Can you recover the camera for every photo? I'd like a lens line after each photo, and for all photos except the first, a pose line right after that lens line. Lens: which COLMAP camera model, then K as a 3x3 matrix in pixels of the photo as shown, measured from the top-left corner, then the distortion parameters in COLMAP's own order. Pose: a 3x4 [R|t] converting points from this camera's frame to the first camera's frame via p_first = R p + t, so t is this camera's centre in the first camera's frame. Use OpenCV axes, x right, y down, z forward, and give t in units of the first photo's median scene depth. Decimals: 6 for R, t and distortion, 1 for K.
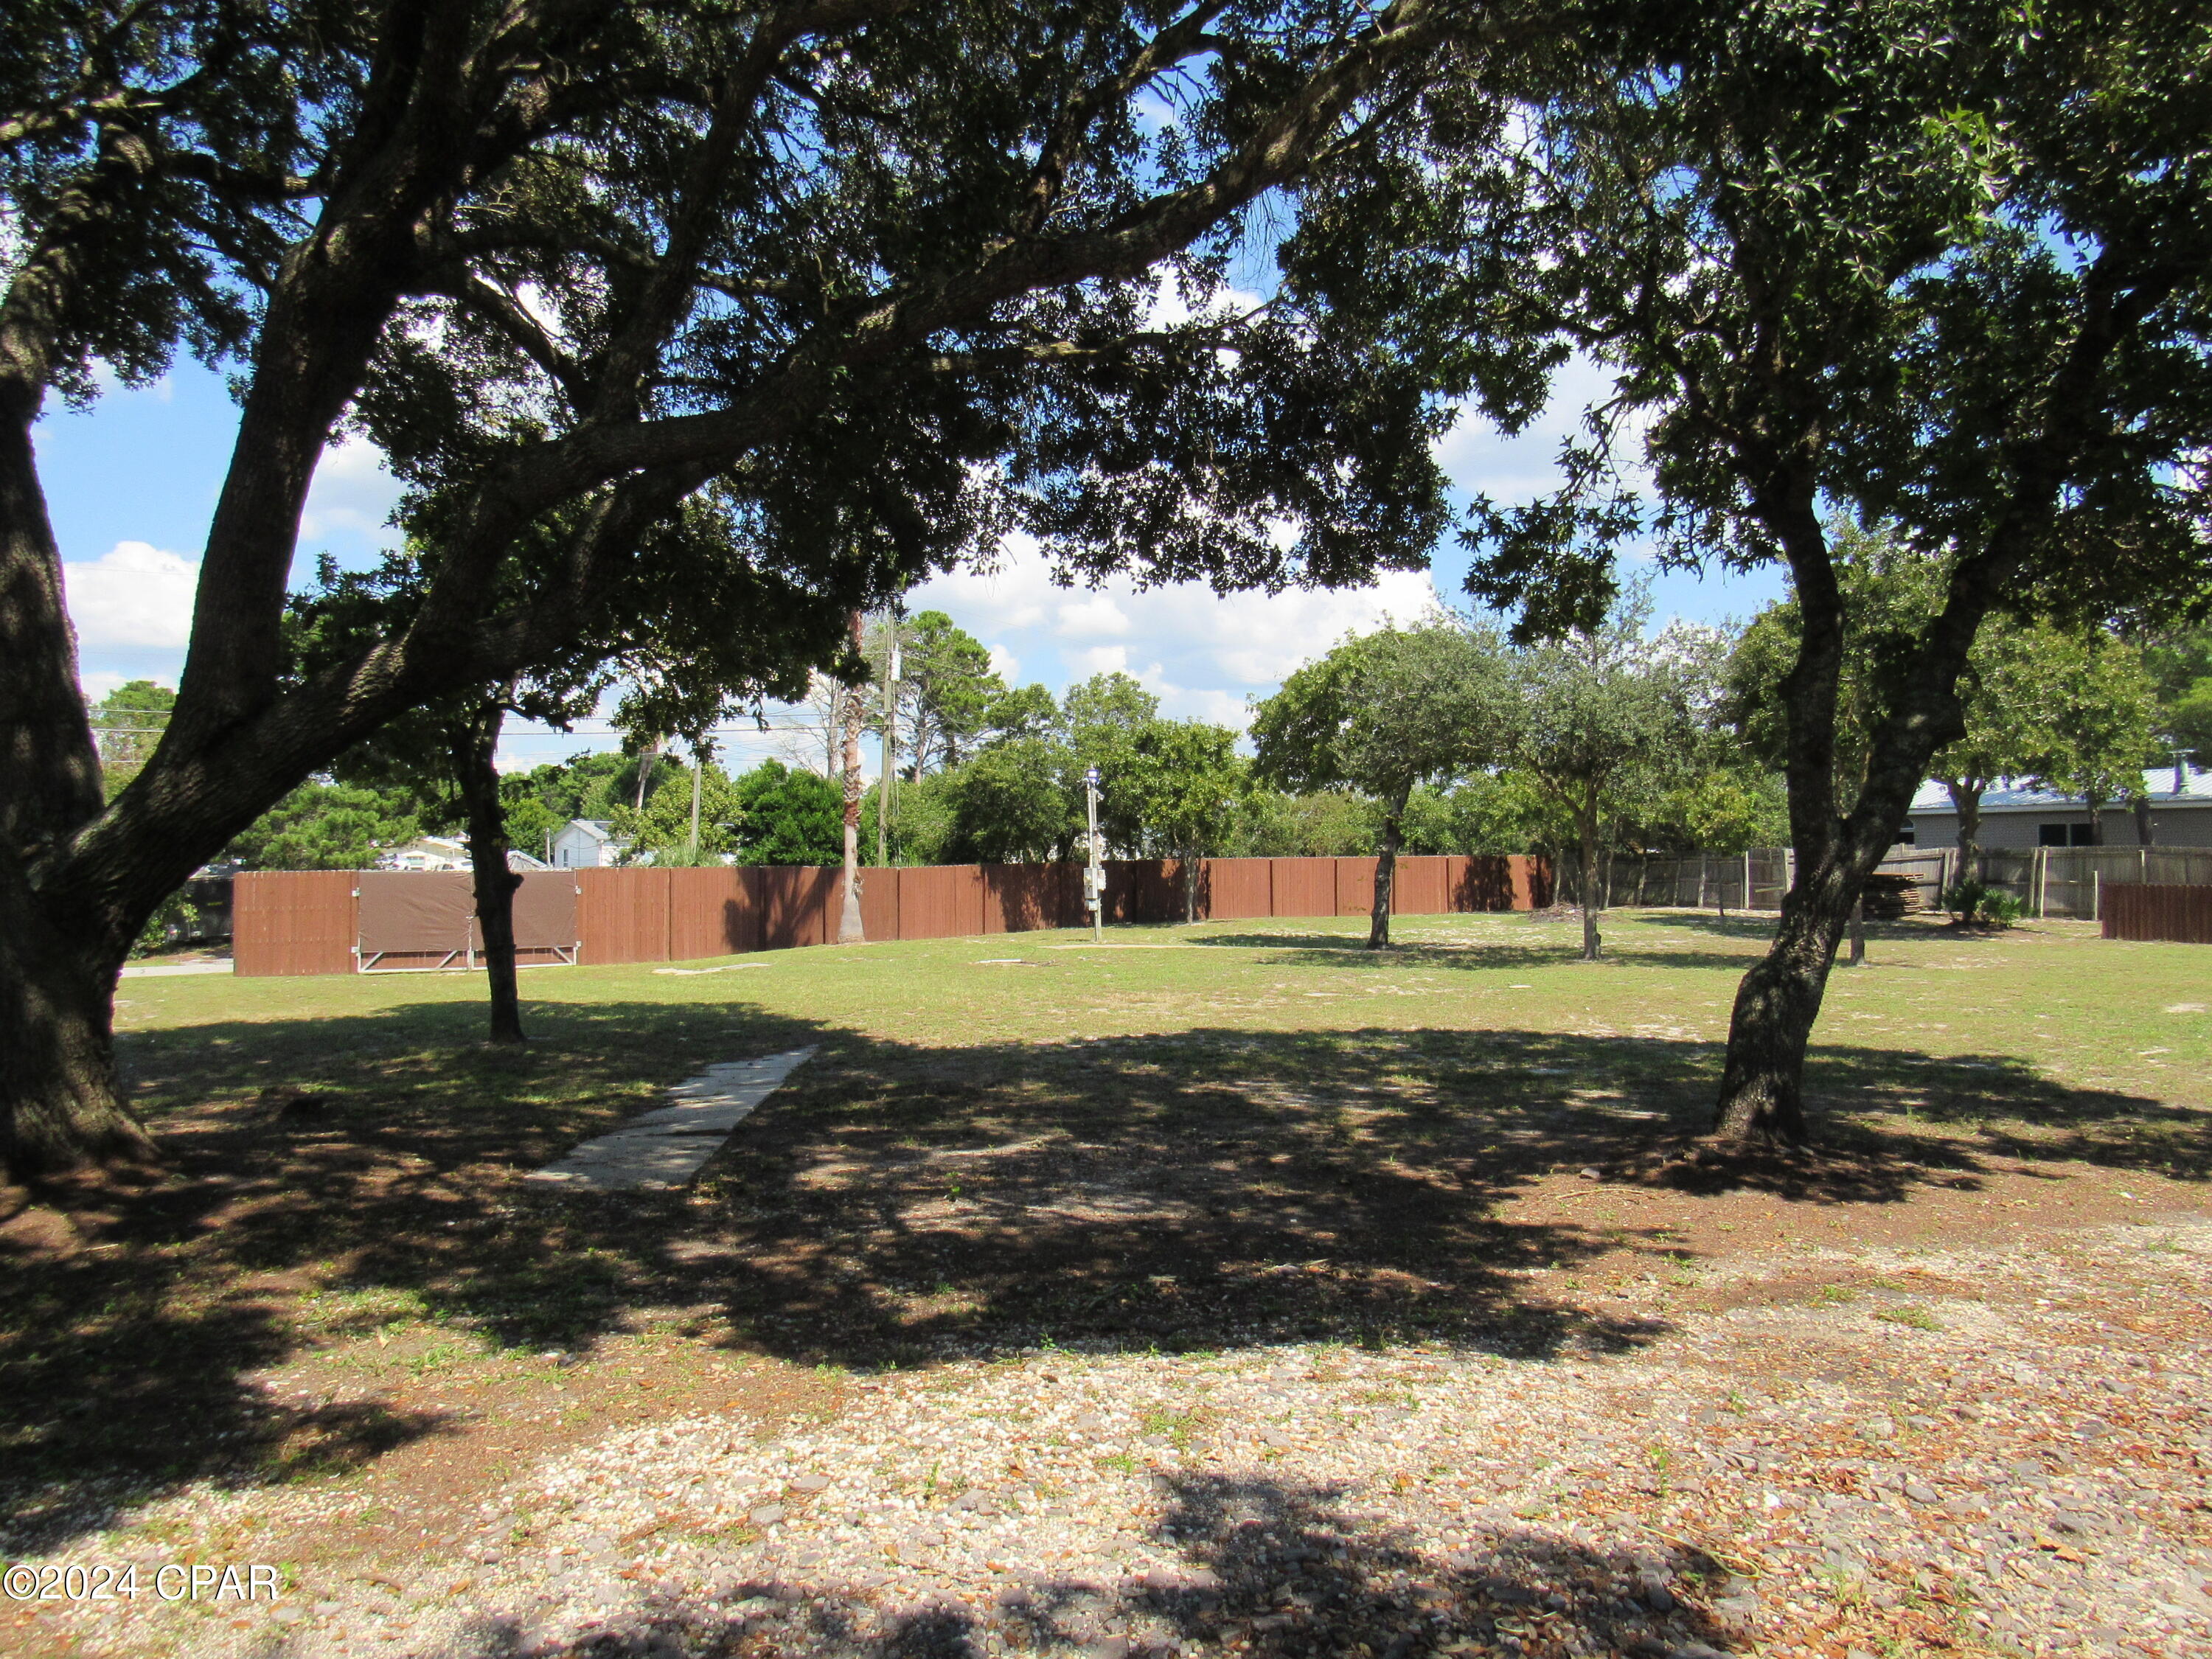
lens RADIAL K [[1531.3, 0, 1156.0], [0, 1531.3, 833.3], [0, 0, 1]] dist [-0.008618, 0.004708]
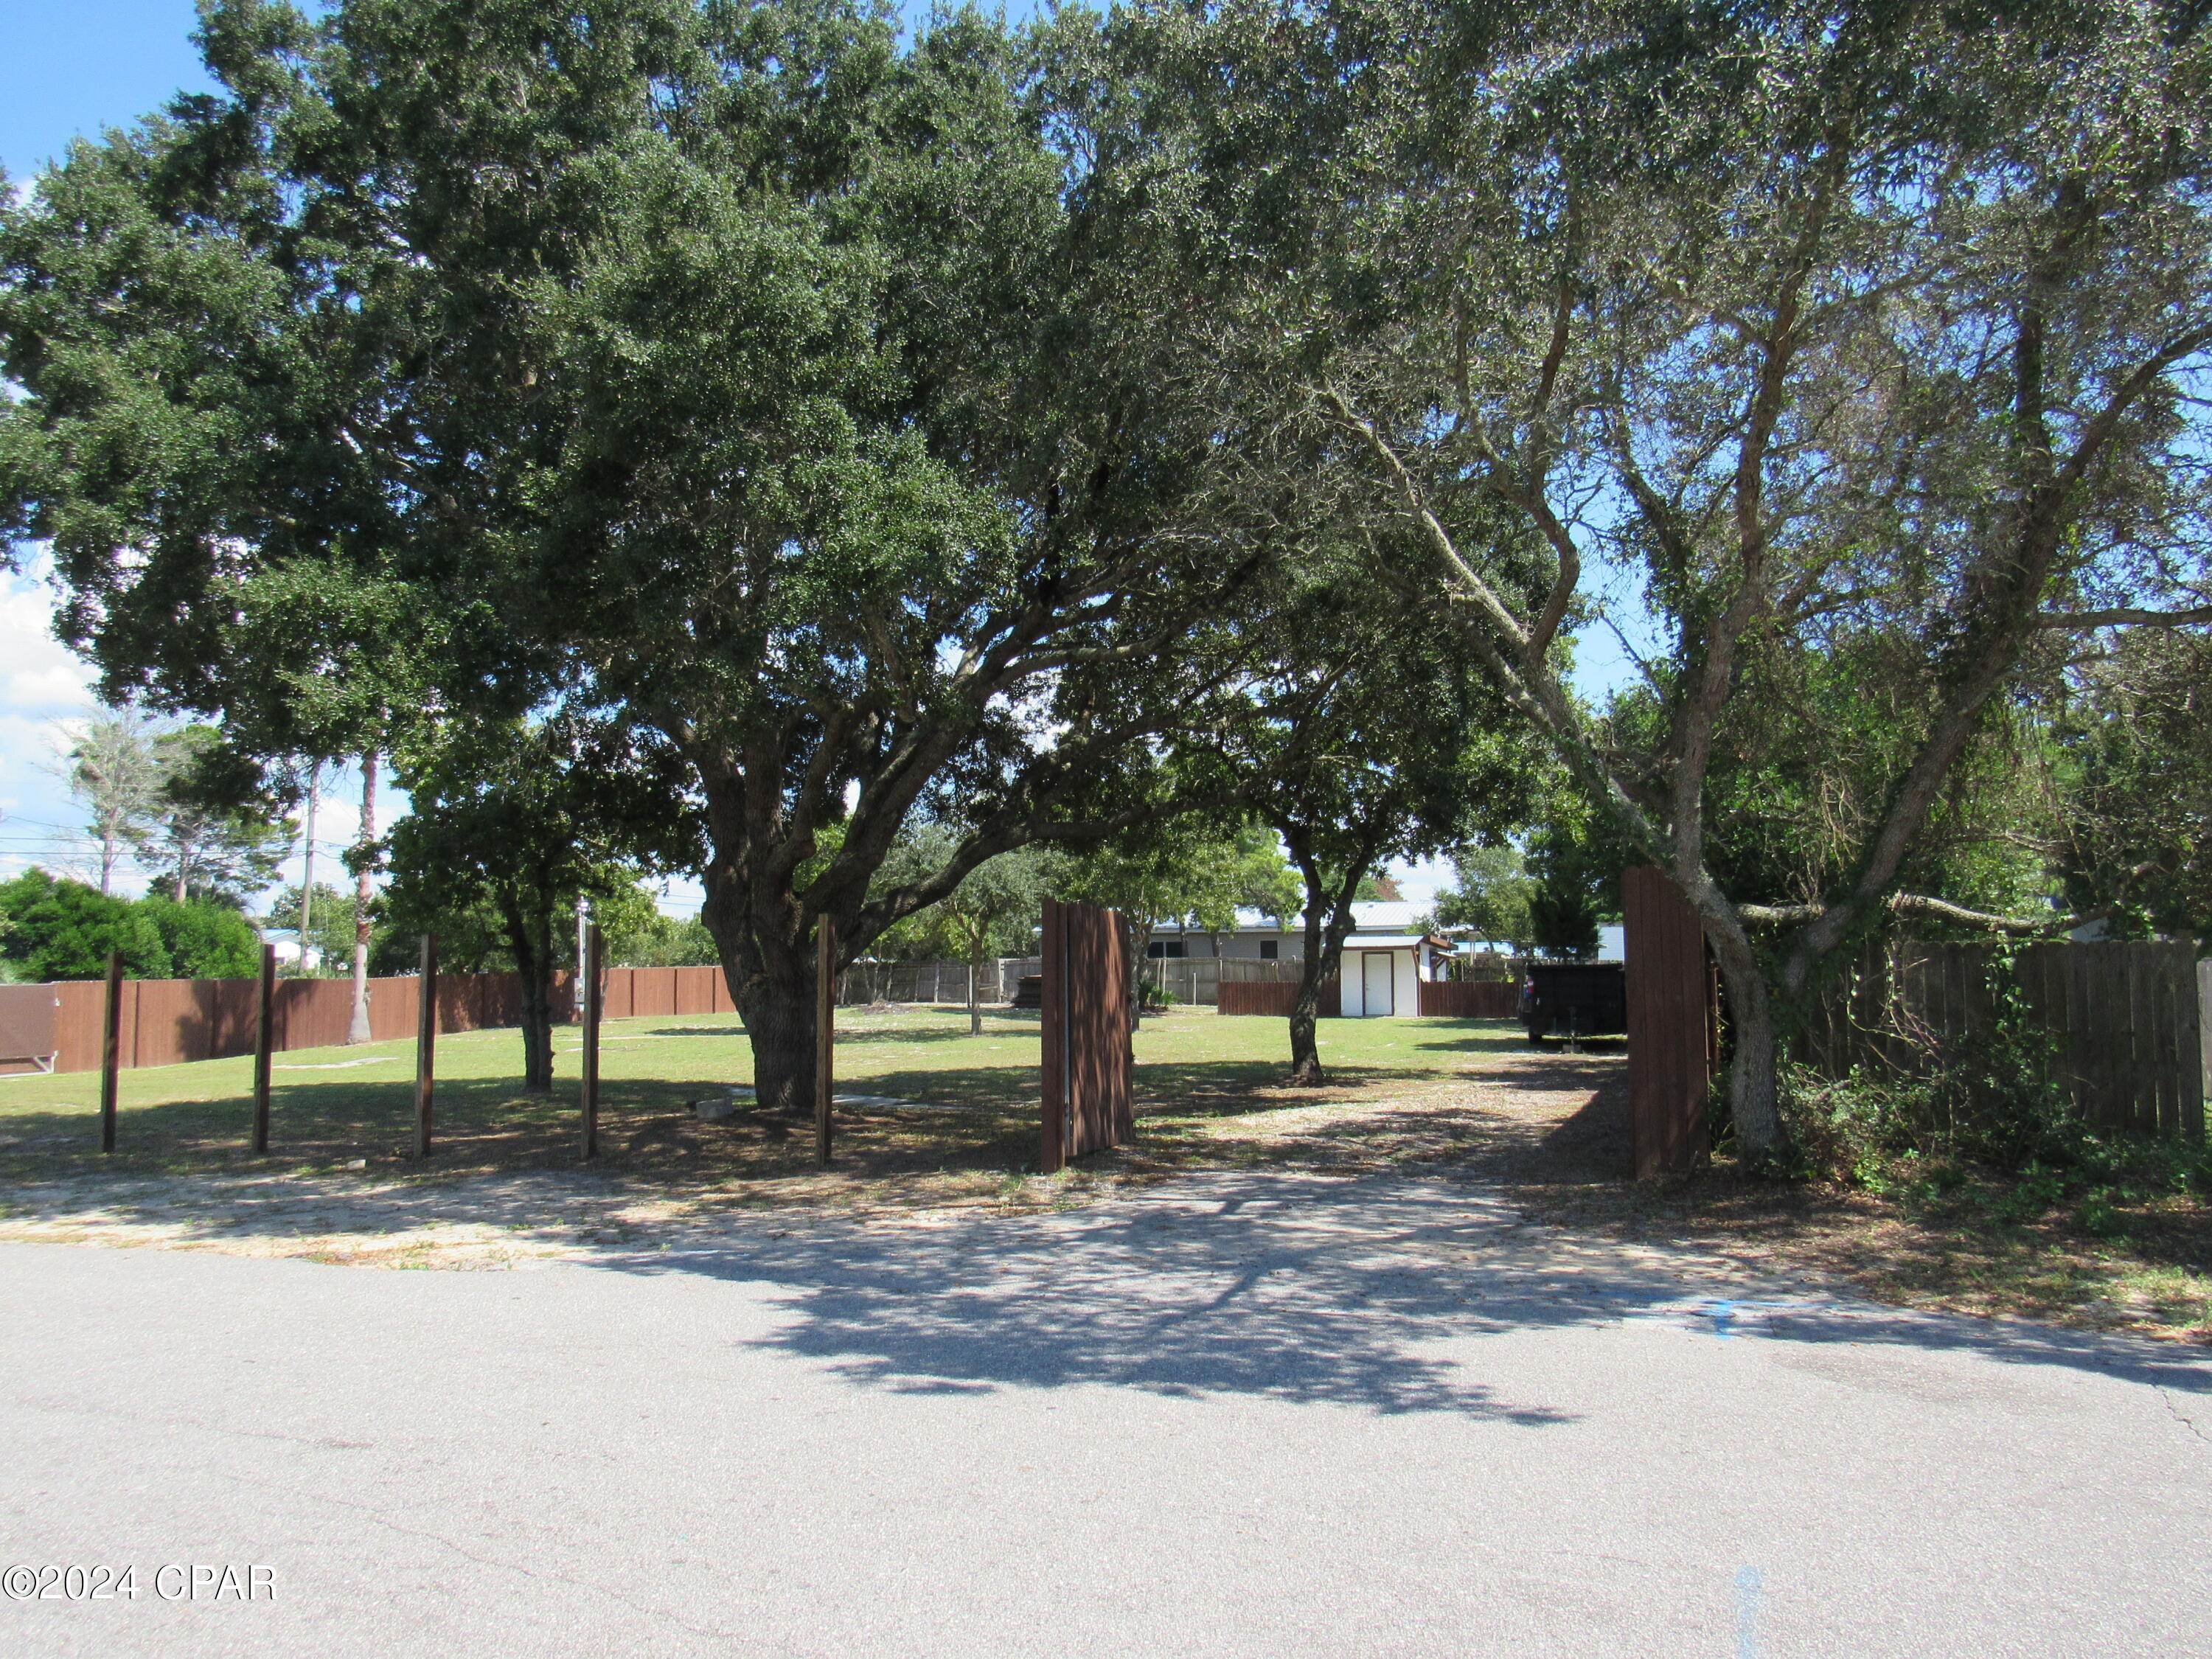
lens RADIAL K [[1531.3, 0, 1082.3], [0, 1531.3, 841.2], [0, 0, 1]] dist [-0.008618, 0.004708]
pose [[0.839145, 0.037705, 0.542600, -0.421046], [-0.004409, 0.998033, -0.062534, -0.014898], [-0.543890, 0.050082, 0.837660, -0.324029]]
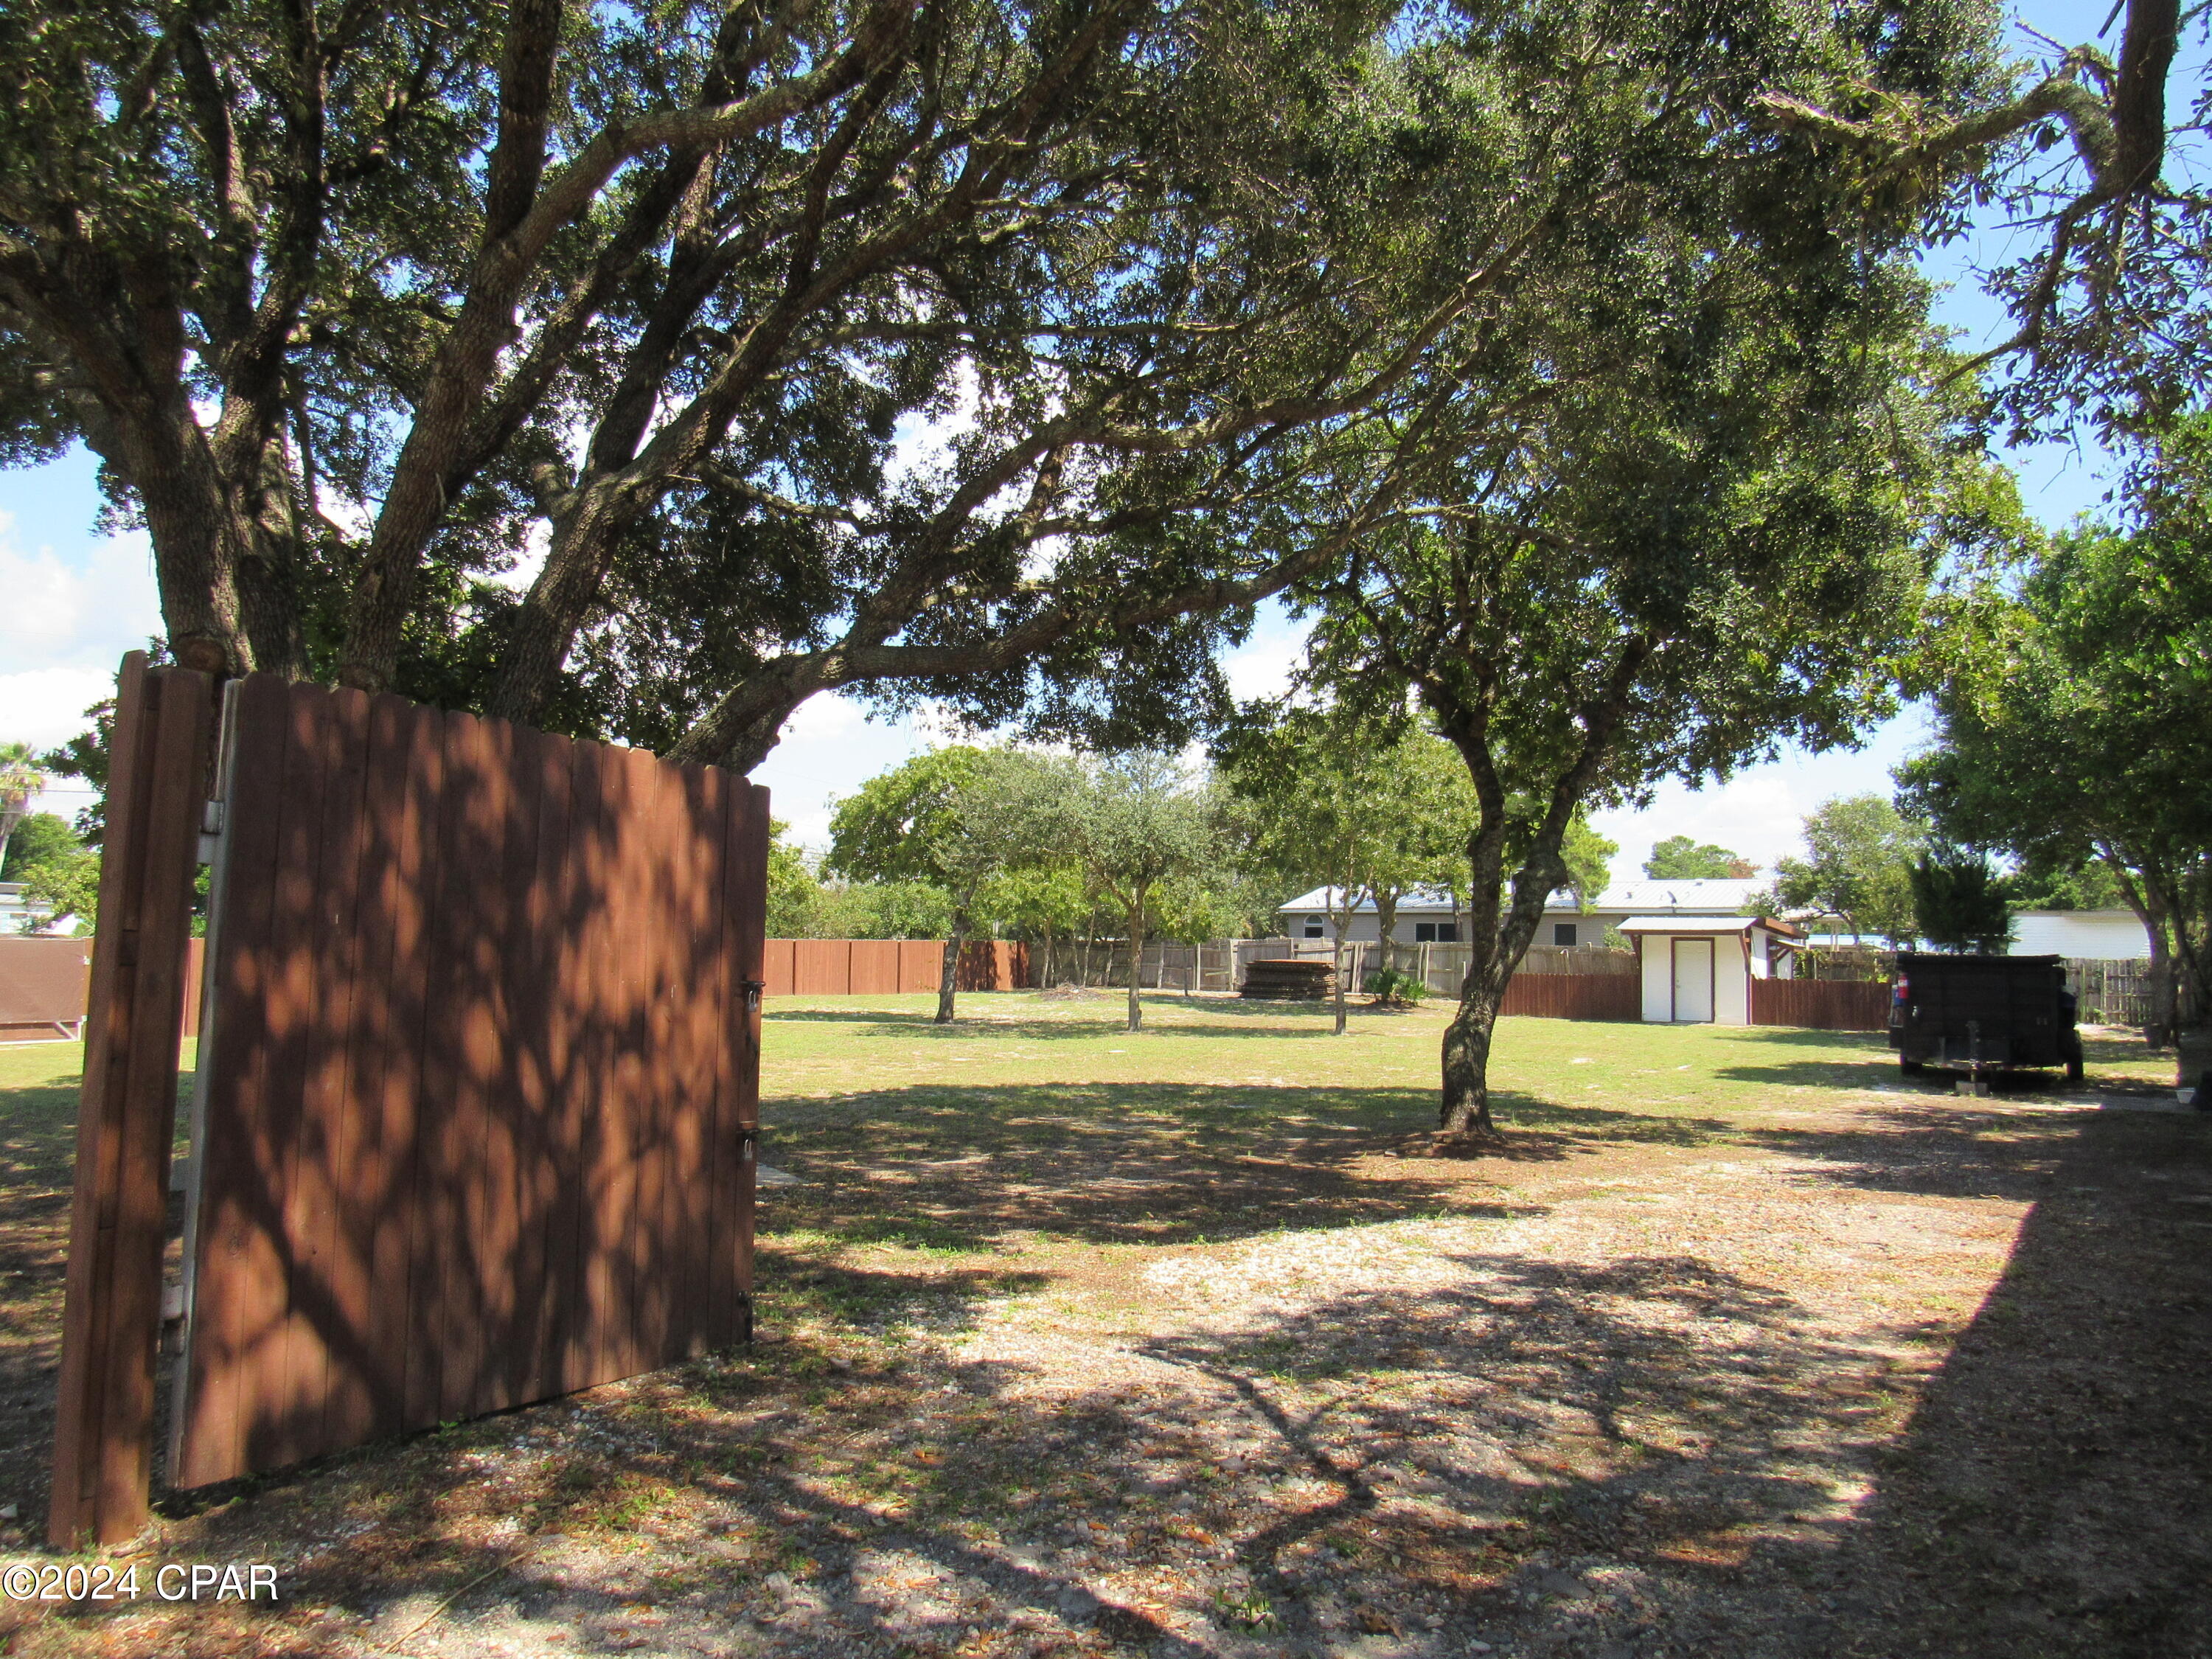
lens RADIAL K [[1531.3, 0, 1113.4], [0, 1531.3, 841.7], [0, 0, 1]] dist [-0.008618, 0.004708]
pose [[0.930893, 0.040431, 0.363048, -0.154817], [-0.023372, 0.998412, -0.051260, -0.003750], [-0.364544, 0.039232, 0.930359, -0.105001]]
